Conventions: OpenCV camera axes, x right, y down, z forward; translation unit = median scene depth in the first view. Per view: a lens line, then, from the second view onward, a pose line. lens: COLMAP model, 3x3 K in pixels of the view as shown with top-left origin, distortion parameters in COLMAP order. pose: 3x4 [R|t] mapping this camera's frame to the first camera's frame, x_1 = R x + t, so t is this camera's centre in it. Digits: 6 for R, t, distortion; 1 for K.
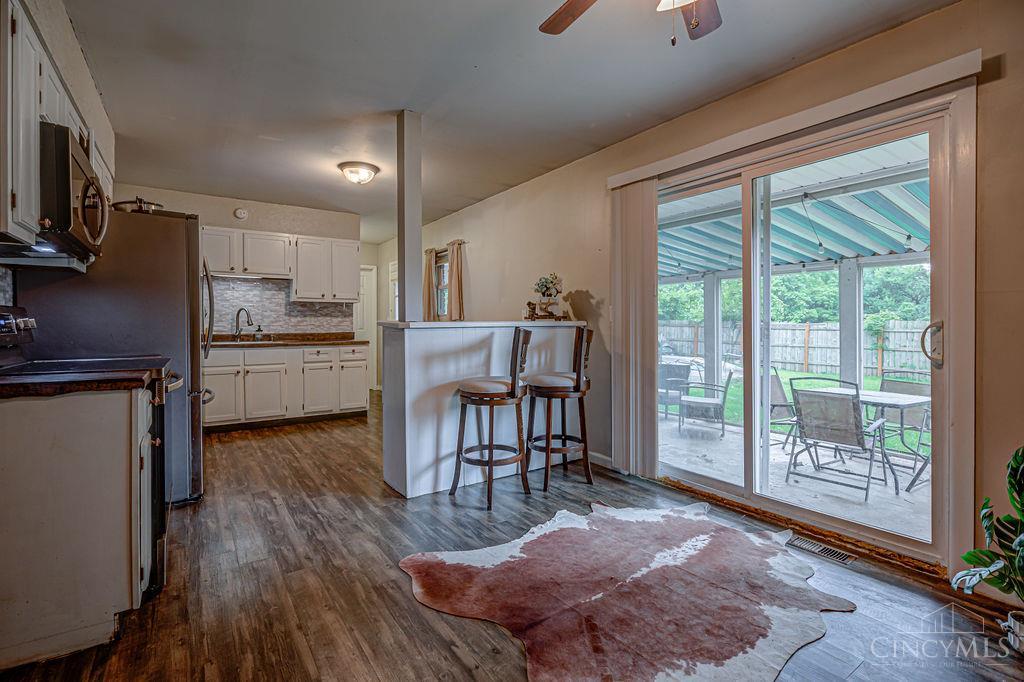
lens RADIAL K [[470.5, 0, 520.6], [0, 470.5, 338.7], [0, 0, 1]] dist [-0.001963, -0.000359]
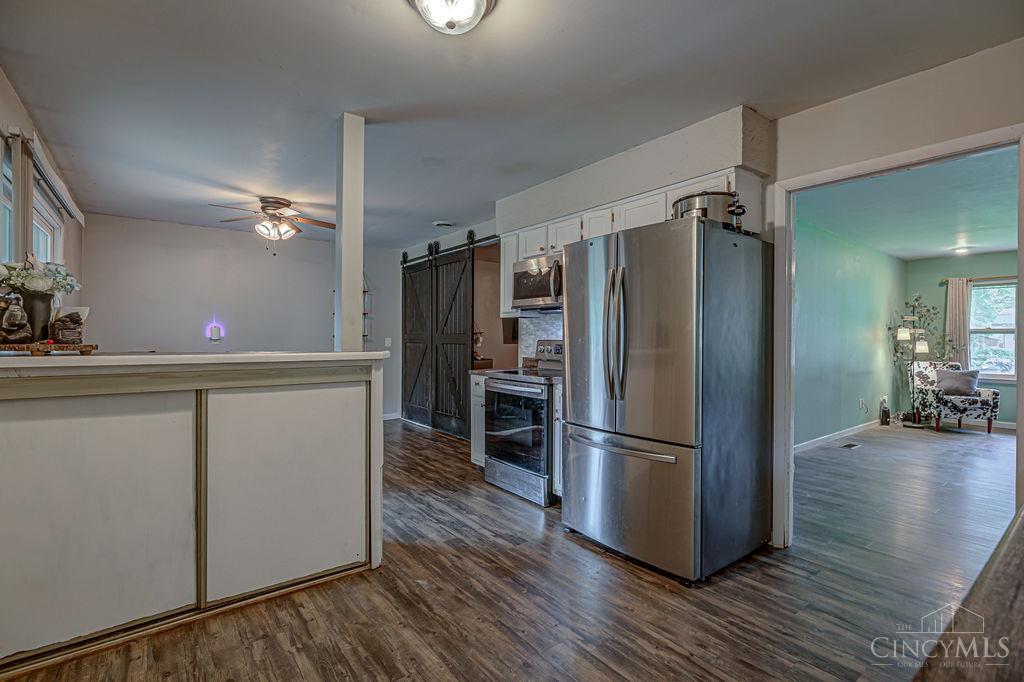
lens RADIAL K [[470.5, 0, 520.6], [0, 470.5, 338.7], [0, 0, 1]] dist [-0.001963, -0.000359]
pose [[-0.998884, -0.004145, -0.047056, -0.638549], [-0.005459, 0.999598, 0.027836, -0.105528], [0.046922, 0.028062, -0.998504, 2.345077]]
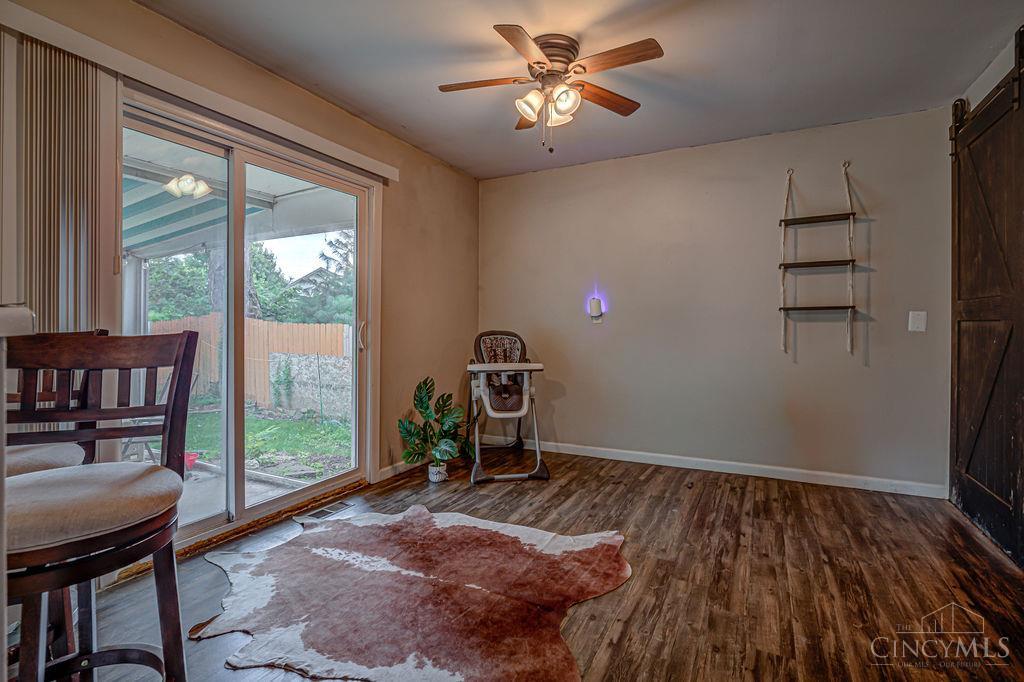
lens RADIAL K [[457.2, 0, 521.8], [0, 457.2, 329.6], [0, 0, 1]] dist [-0.002279, -0.000267]
pose [[-0.449881, -0.010214, 0.893030, -0.601321], [0.020508, 0.999553, 0.021764, -0.028182], [-0.892853, 0.028106, -0.449470, 1.039296]]
